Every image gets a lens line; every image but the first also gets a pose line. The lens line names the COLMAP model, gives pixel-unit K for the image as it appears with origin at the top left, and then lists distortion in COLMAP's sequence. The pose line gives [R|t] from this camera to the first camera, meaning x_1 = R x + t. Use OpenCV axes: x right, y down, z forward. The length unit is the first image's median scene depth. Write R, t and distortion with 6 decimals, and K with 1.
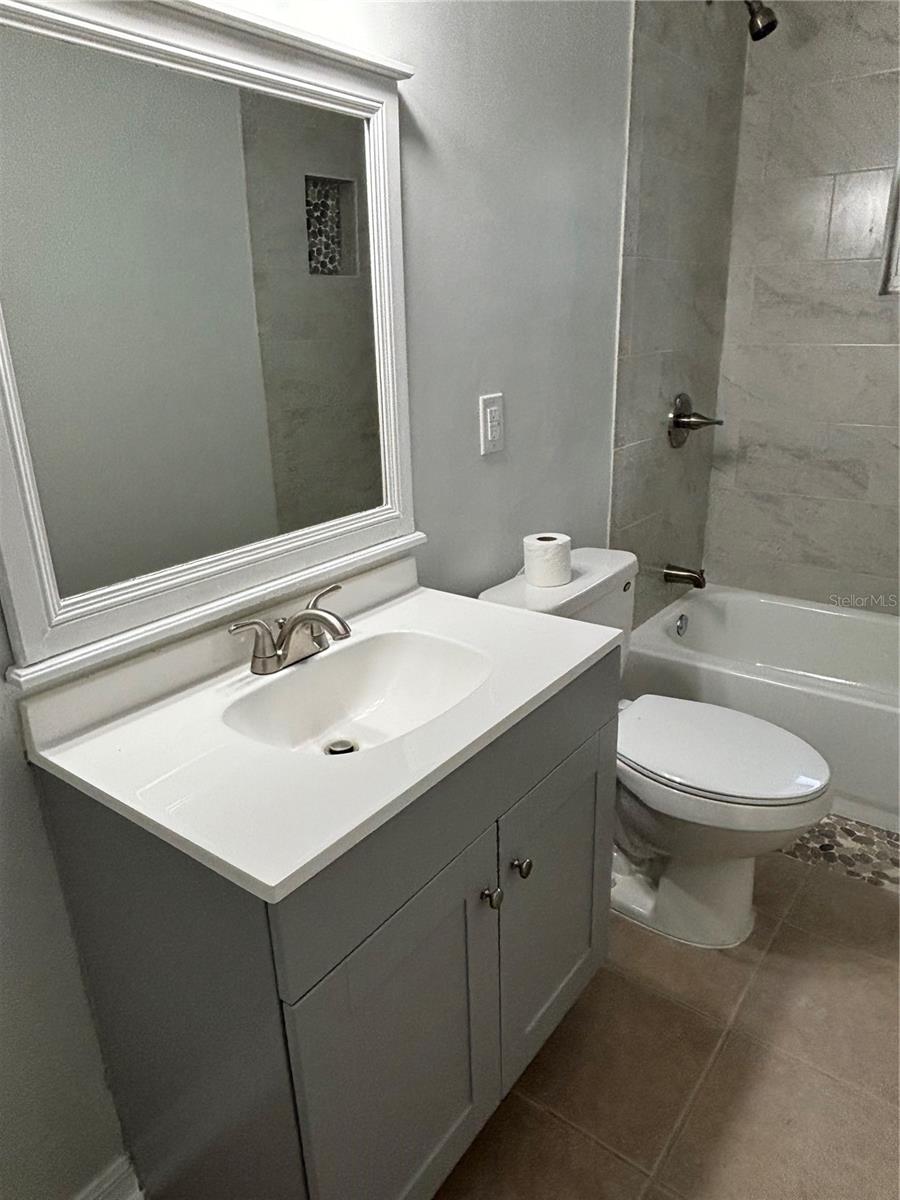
lens RADIAL K [[789.6, 0, 452.5], [0, 789.6, 597.9], [0, 0, 1]] dist [0.020538, -0.030437]
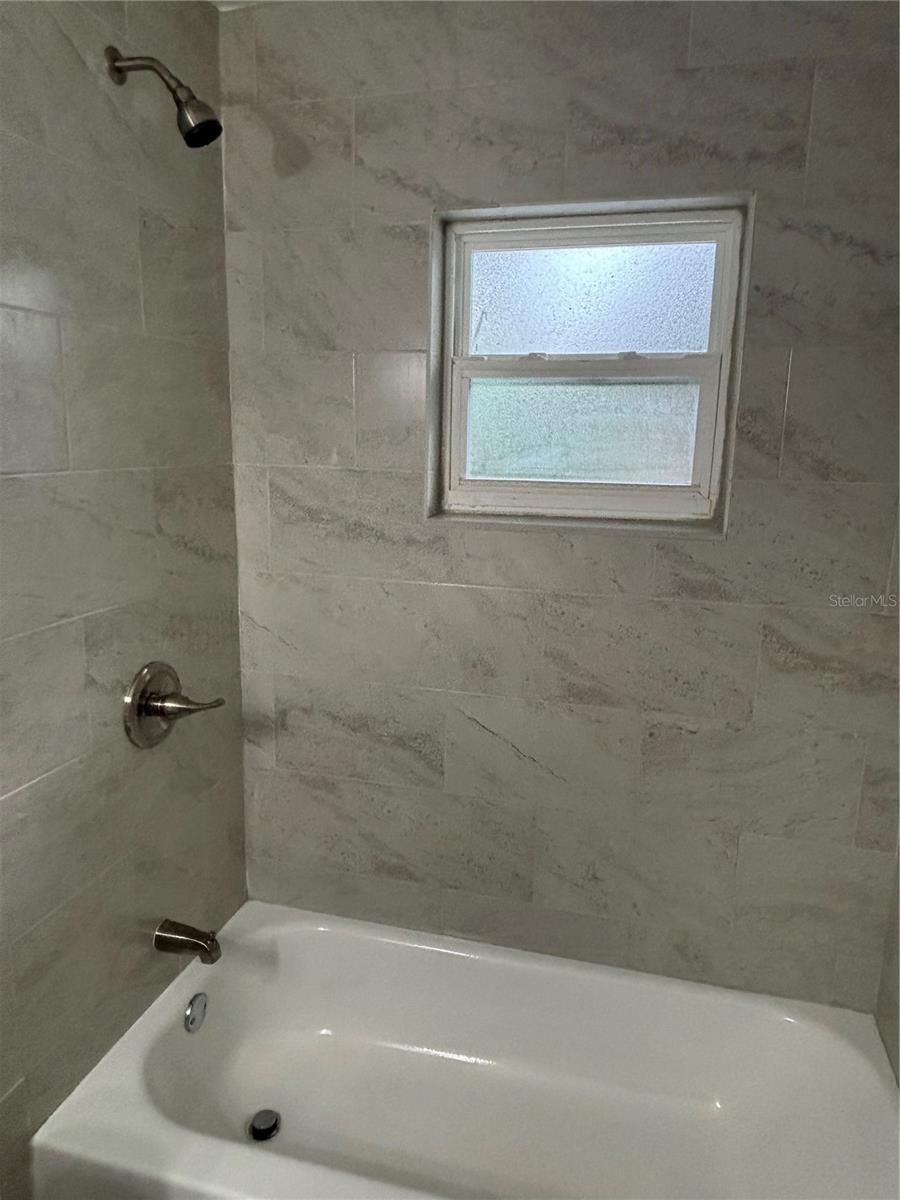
lens RADIAL K [[789.6, 0, 454.4], [0, 789.6, 594.8], [0, 0, 1]] dist [0.020538, -0.030437]
pose [[0.928022, -0.028455, 0.371438, 0.340090], [0.081139, 0.988580, -0.126989, -0.256339], [-0.363583, 0.147987, 0.919732, 0.399119]]
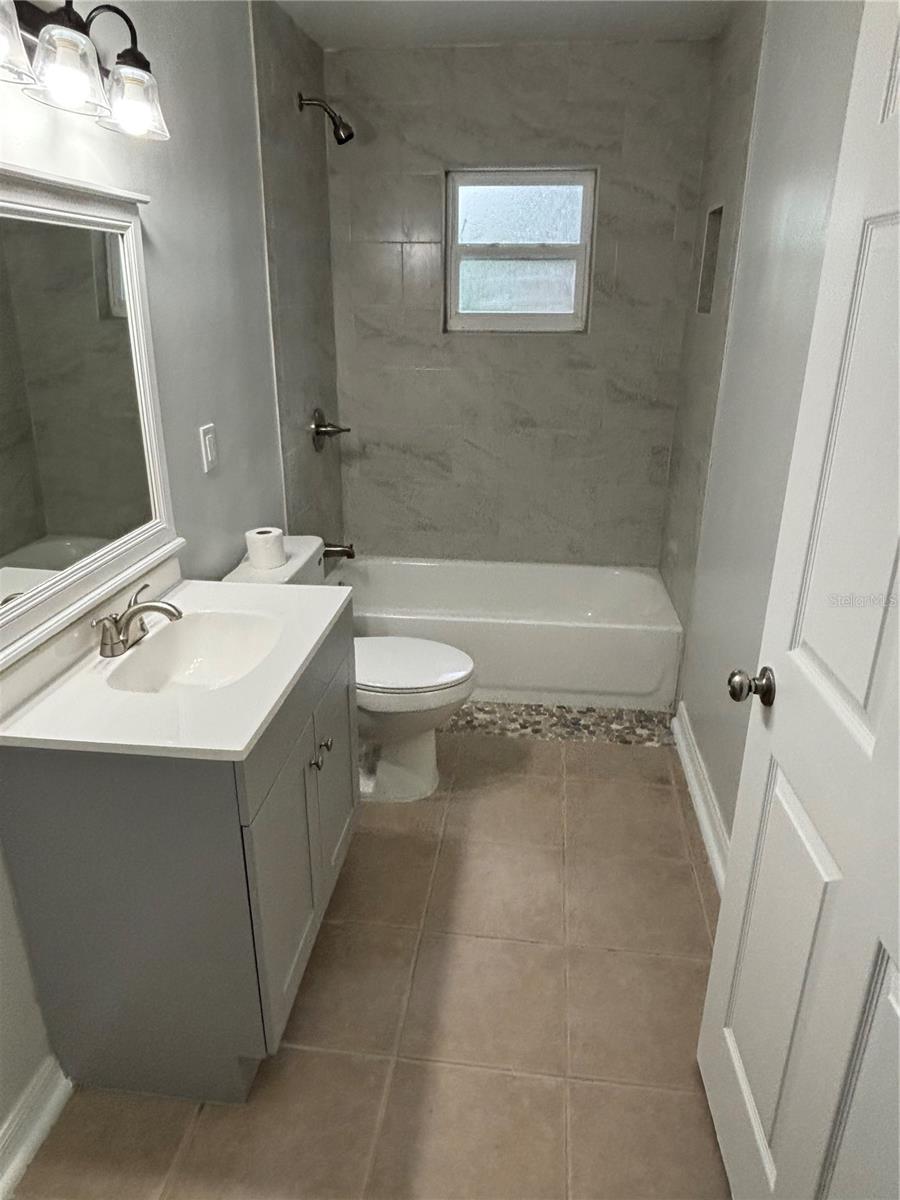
lens RADIAL K [[789.6, 0, 449.8], [0, 789.6, 601.4], [0, 0, 1]] dist [0.020538, -0.030437]
pose [[0.865254, -0.152268, 0.477651, -0.218218], [0.140587, 0.988227, 0.060362, 0.002788], [-0.481218, 0.014923, 0.876474, -0.257605]]
